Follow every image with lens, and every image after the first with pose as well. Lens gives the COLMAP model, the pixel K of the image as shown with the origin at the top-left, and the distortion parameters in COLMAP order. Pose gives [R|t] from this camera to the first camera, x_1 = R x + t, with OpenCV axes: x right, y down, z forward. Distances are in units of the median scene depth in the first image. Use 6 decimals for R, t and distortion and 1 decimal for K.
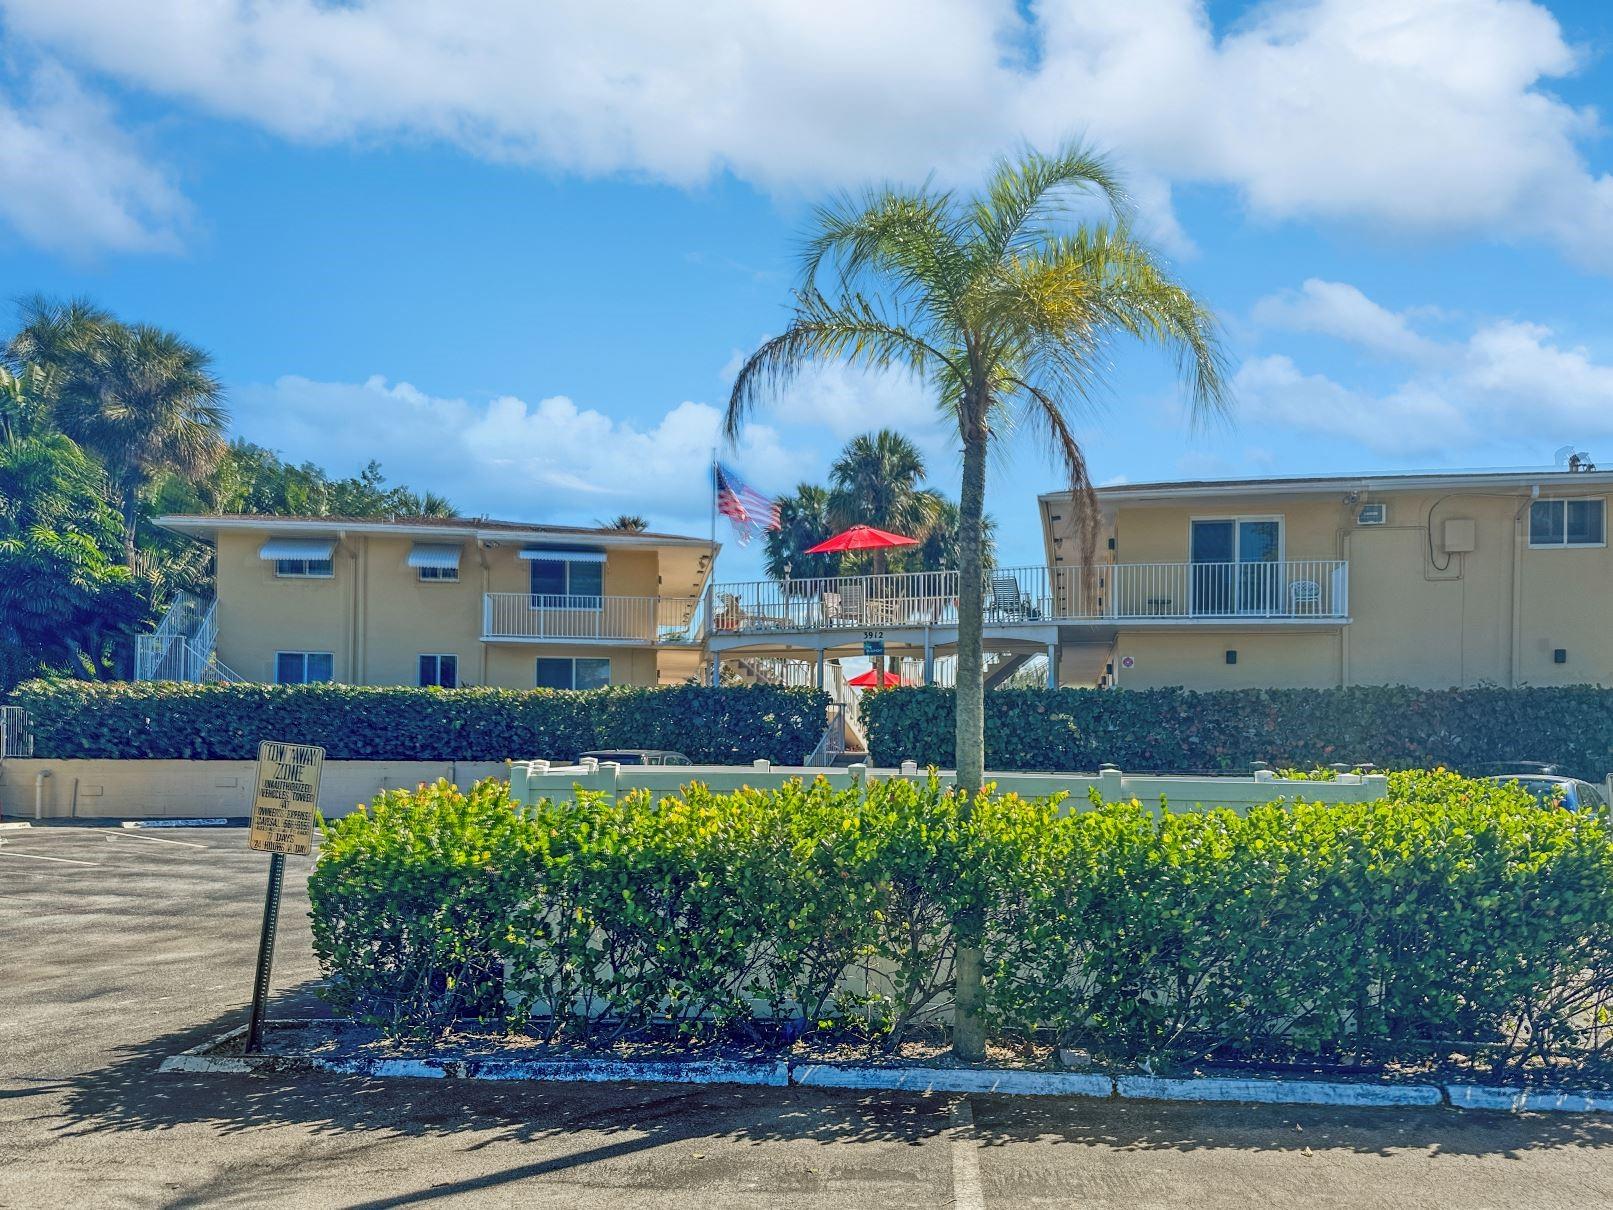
lens RADIAL K [[1152.4, 0, 805.4], [0, 1152.4, 634.3], [0, 0, 1]] dist [0.044221, -0.053433]
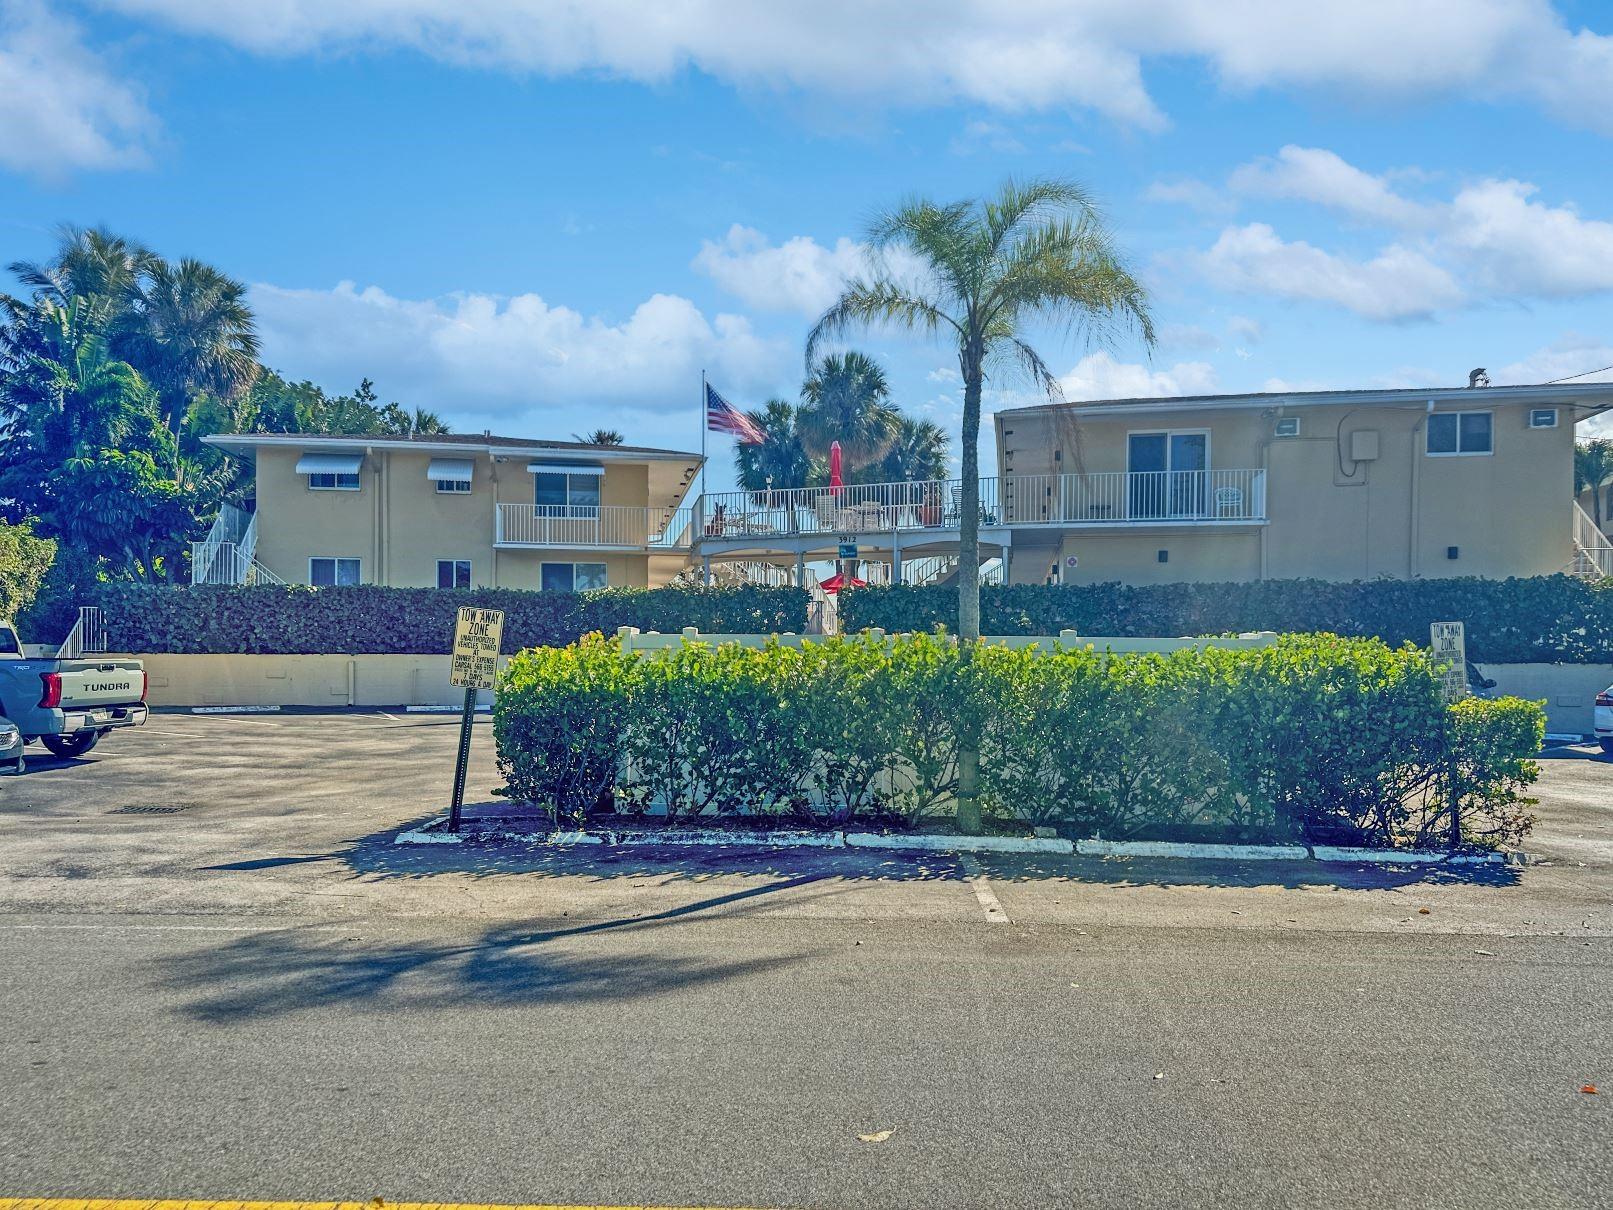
lens RADIAL K [[1125.7, 0, 798.2], [0, 1125.7, 607.7], [0, 0, 1]] dist [0.071288, -0.085814]
pose [[0.999179, -0.011131, 0.038963, -0.033960], [0.008981, 0.998449, 0.054941, 0.006914], [-0.039515, -0.054546, 0.997729, -0.097467]]
